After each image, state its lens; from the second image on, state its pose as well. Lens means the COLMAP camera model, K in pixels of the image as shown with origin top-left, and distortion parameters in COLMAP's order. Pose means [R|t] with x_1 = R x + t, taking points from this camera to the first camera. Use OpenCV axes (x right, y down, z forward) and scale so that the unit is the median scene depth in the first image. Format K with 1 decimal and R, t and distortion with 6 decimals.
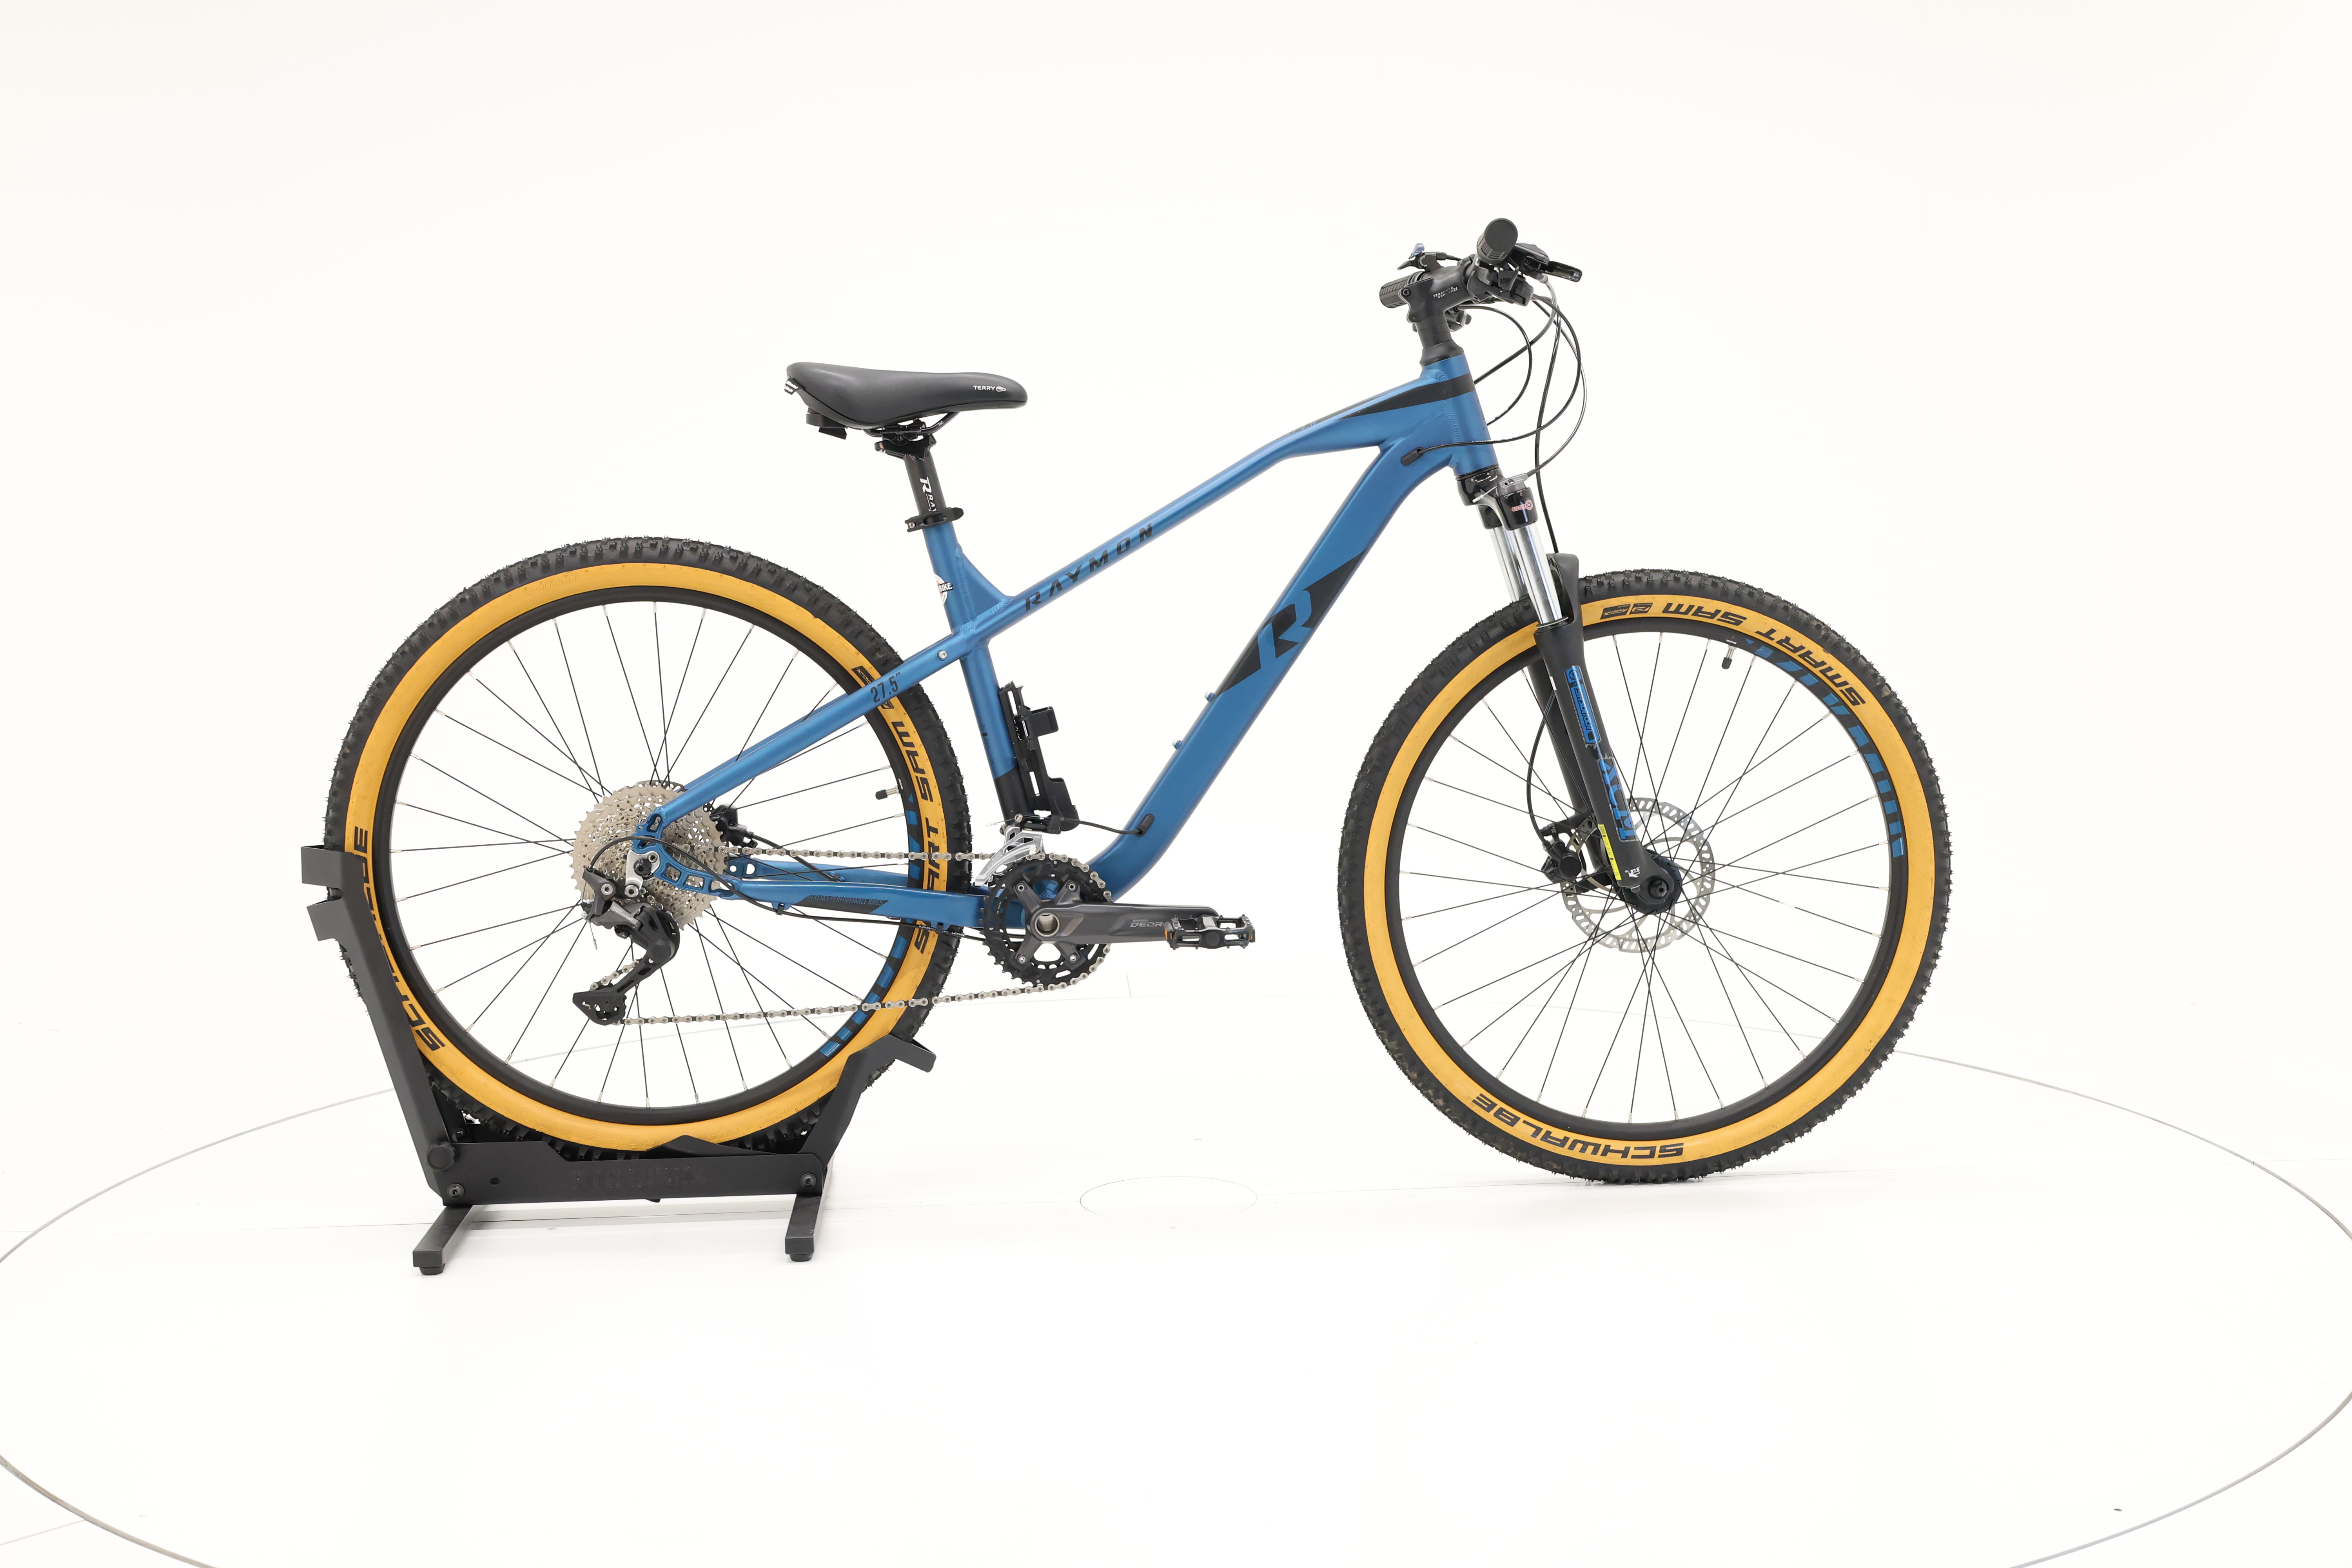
lens RADIAL K [[2647.2, 0, 1165.2], [0, 2647.2, 778.3], [0, 0, 1]] dist [-0.005032, 0.000000]
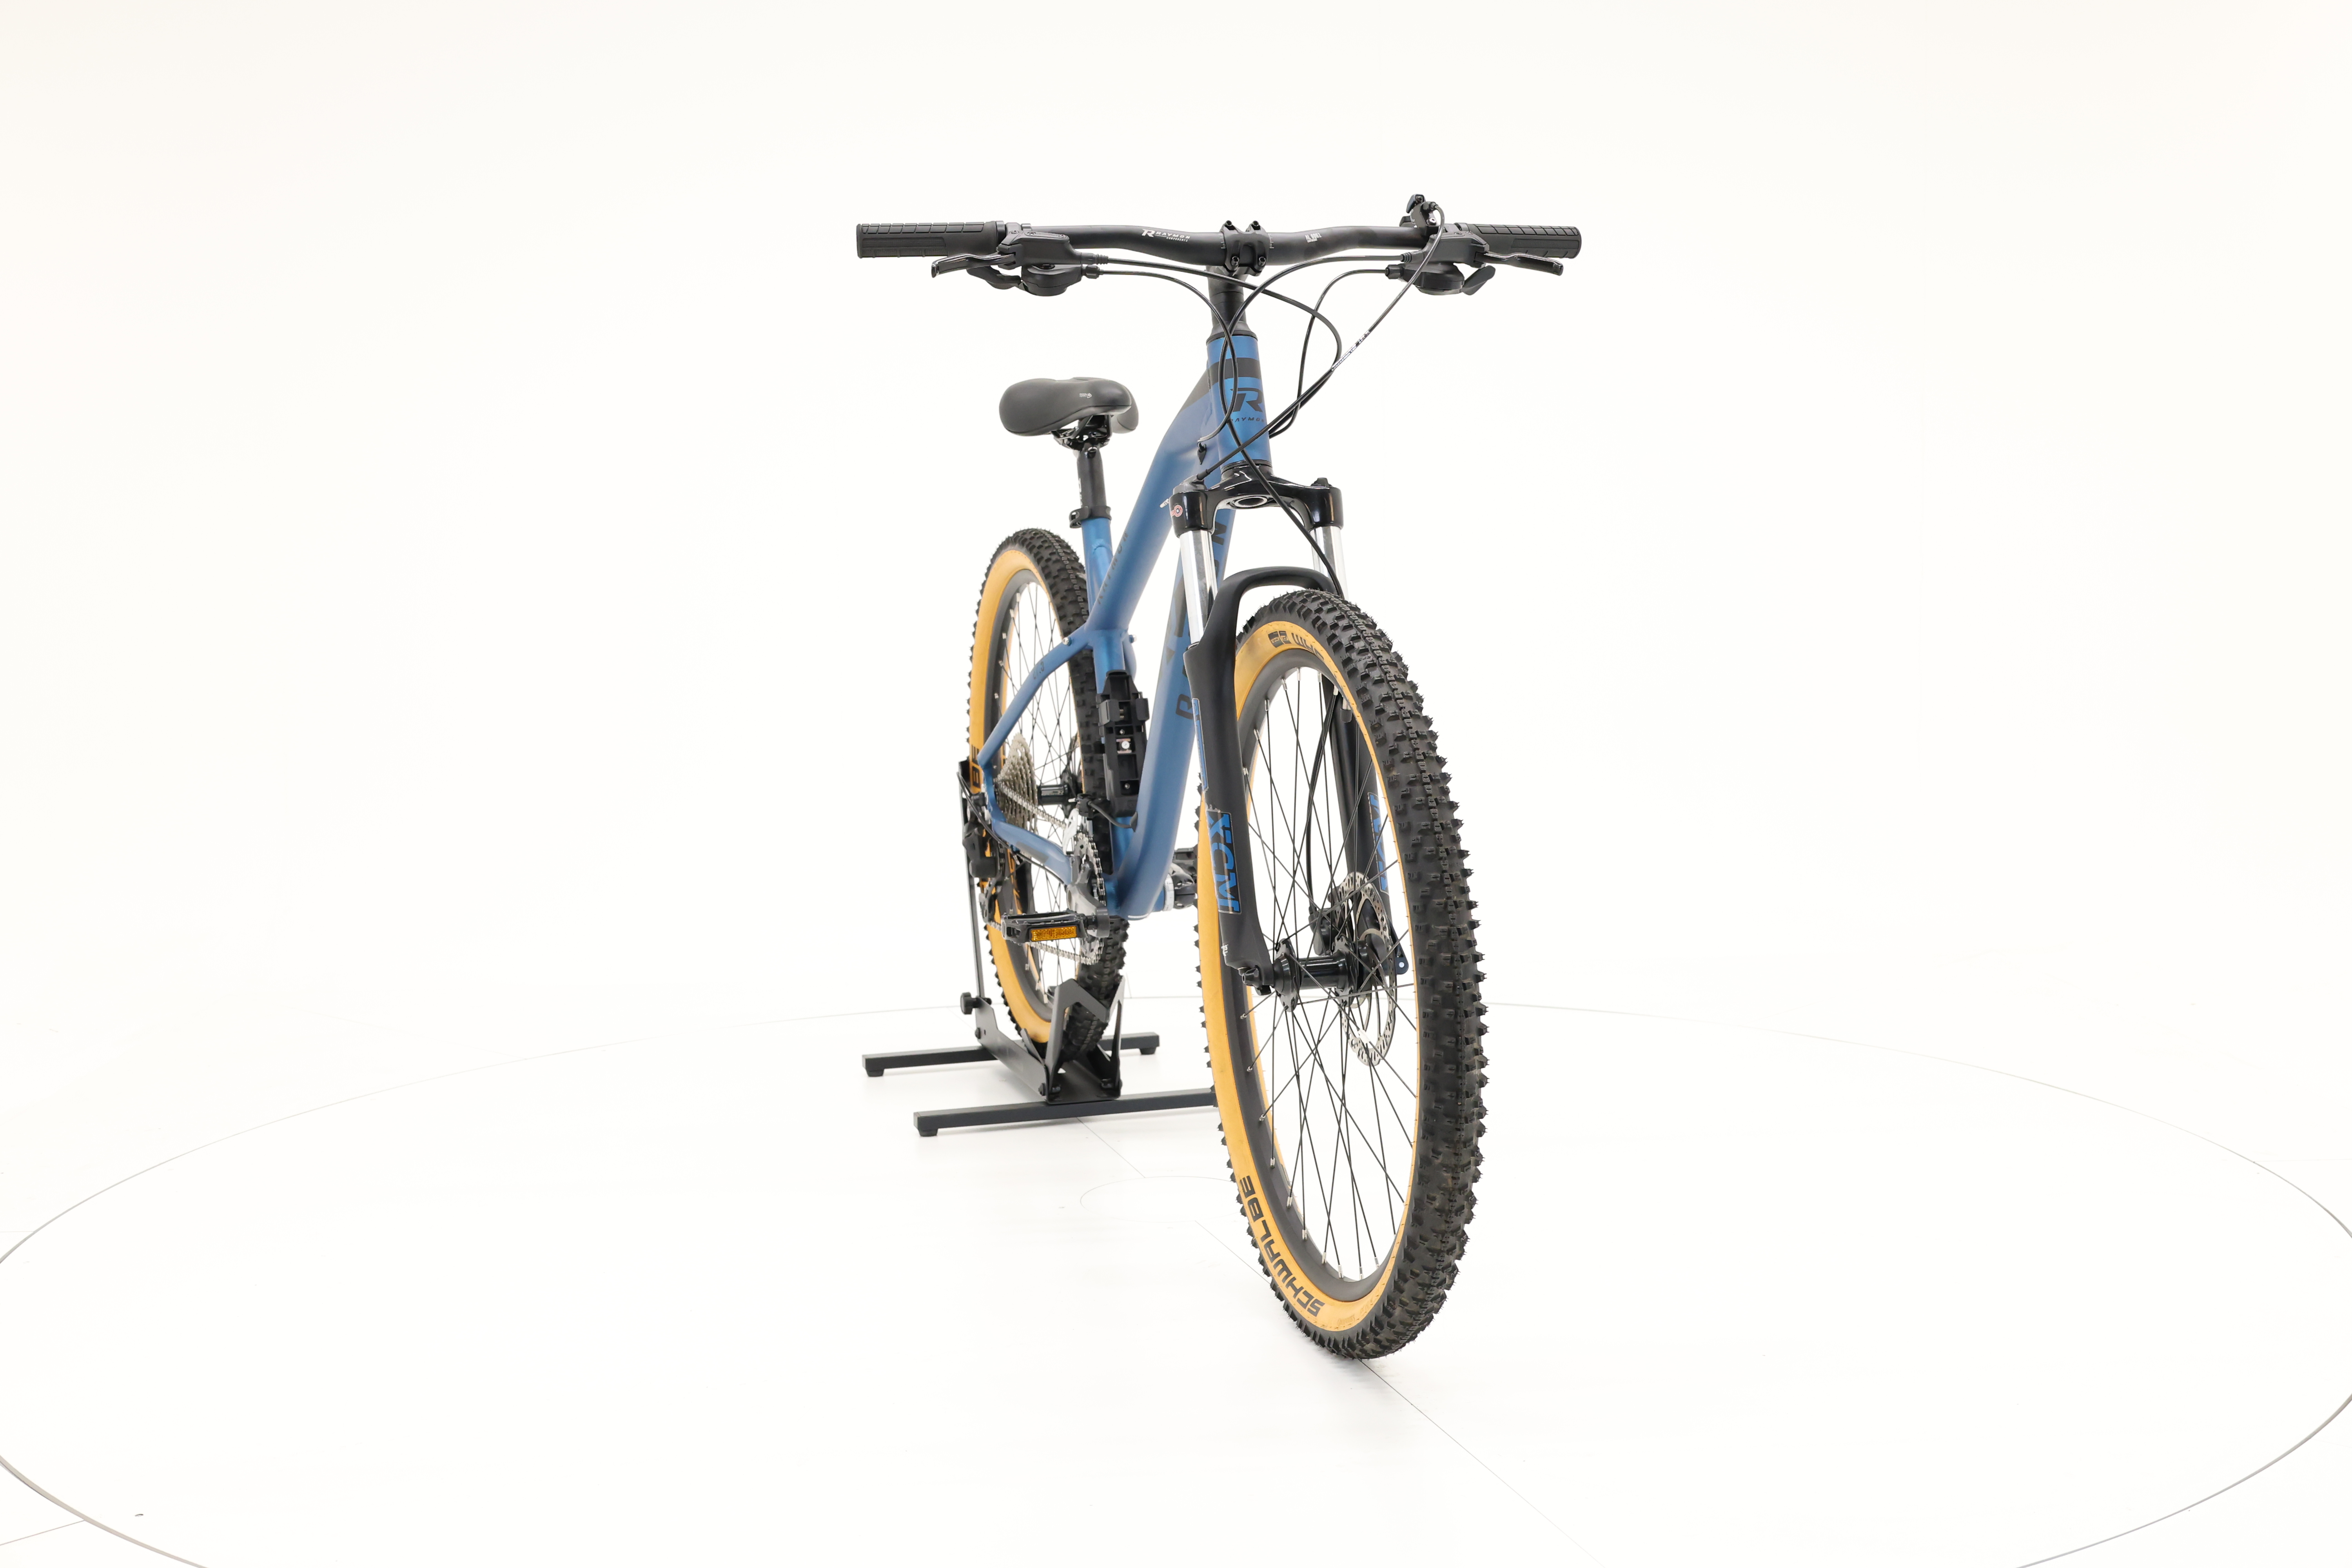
lens RADIAL K [[2647.2, 0, 1189.5], [0, 2647.2, 786.5], [0, 0, 1]] dist [-0.005032, 0.000000]
pose [[0.222443, 0.114688, -0.968177, 0.972856], [-0.076727, 0.992036, 0.099886, -0.098031], [0.971922, 0.052066, 0.229471, 0.786086]]
